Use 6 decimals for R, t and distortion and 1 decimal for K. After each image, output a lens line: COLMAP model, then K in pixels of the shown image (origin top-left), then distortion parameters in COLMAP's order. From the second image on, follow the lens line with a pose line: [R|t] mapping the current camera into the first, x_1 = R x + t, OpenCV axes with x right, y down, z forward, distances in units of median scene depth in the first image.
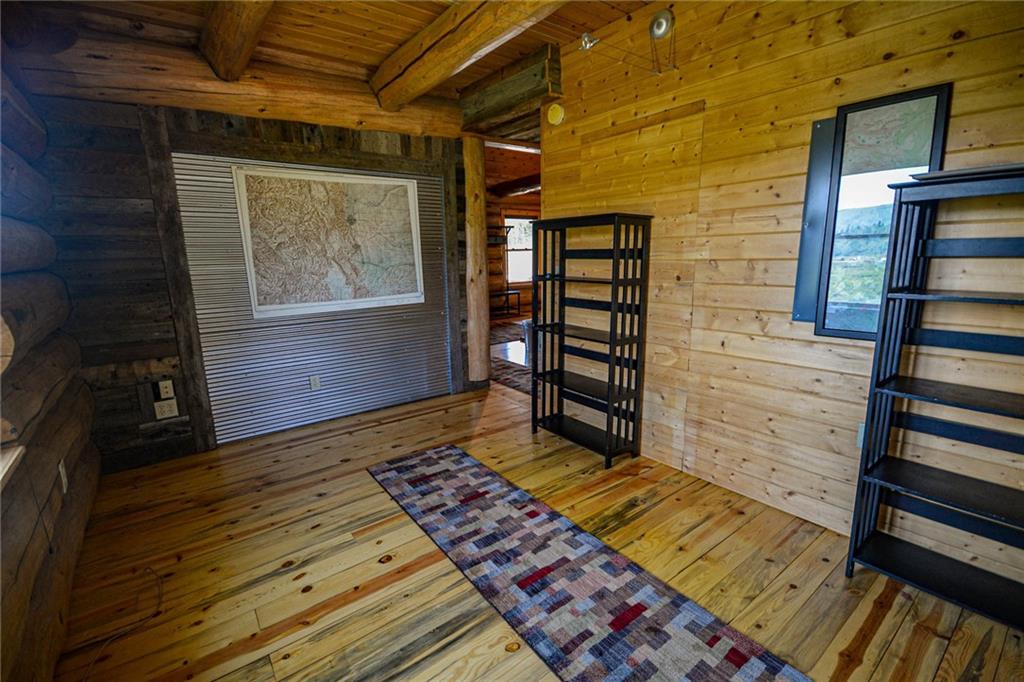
lens RADIAL K [[451.2, 0, 504.4], [0, 451.2, 340.5], [0, 0, 1]] dist [0.010523, -0.012792]
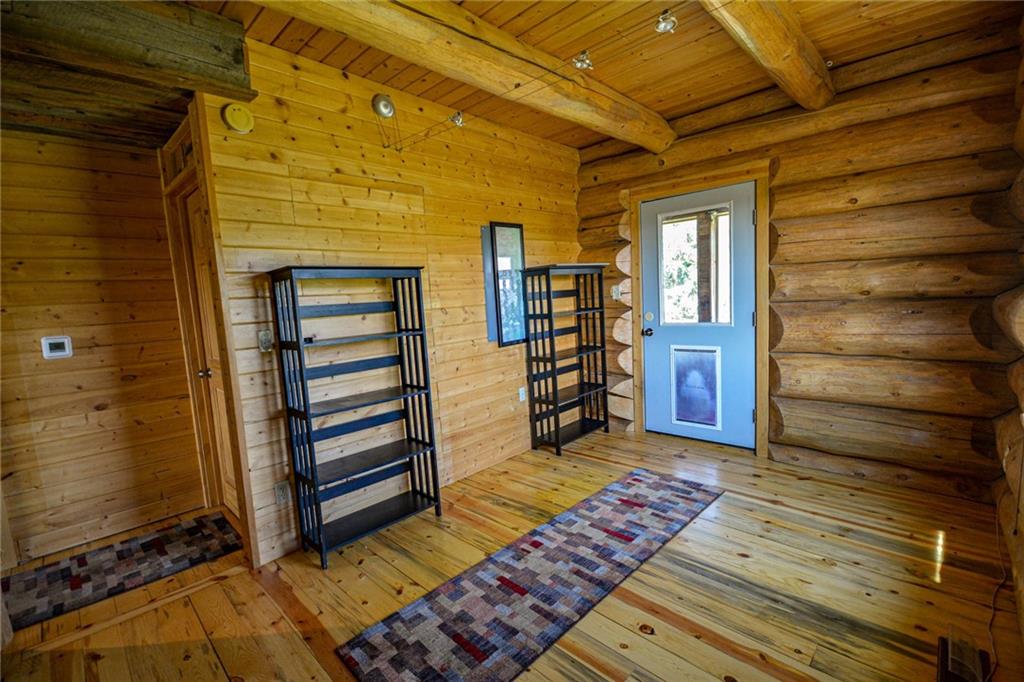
lens RADIAL K [[451.2, 0, 507.6], [0, 451.2, 342.9], [0, 0, 1]] dist [0.010523, -0.012792]
pose [[-0.142428, -0.081322, 0.986459, -0.979501], [0.244092, 0.962954, 0.114627, -0.211837], [-0.959236, 0.257113, -0.117302, 1.133170]]
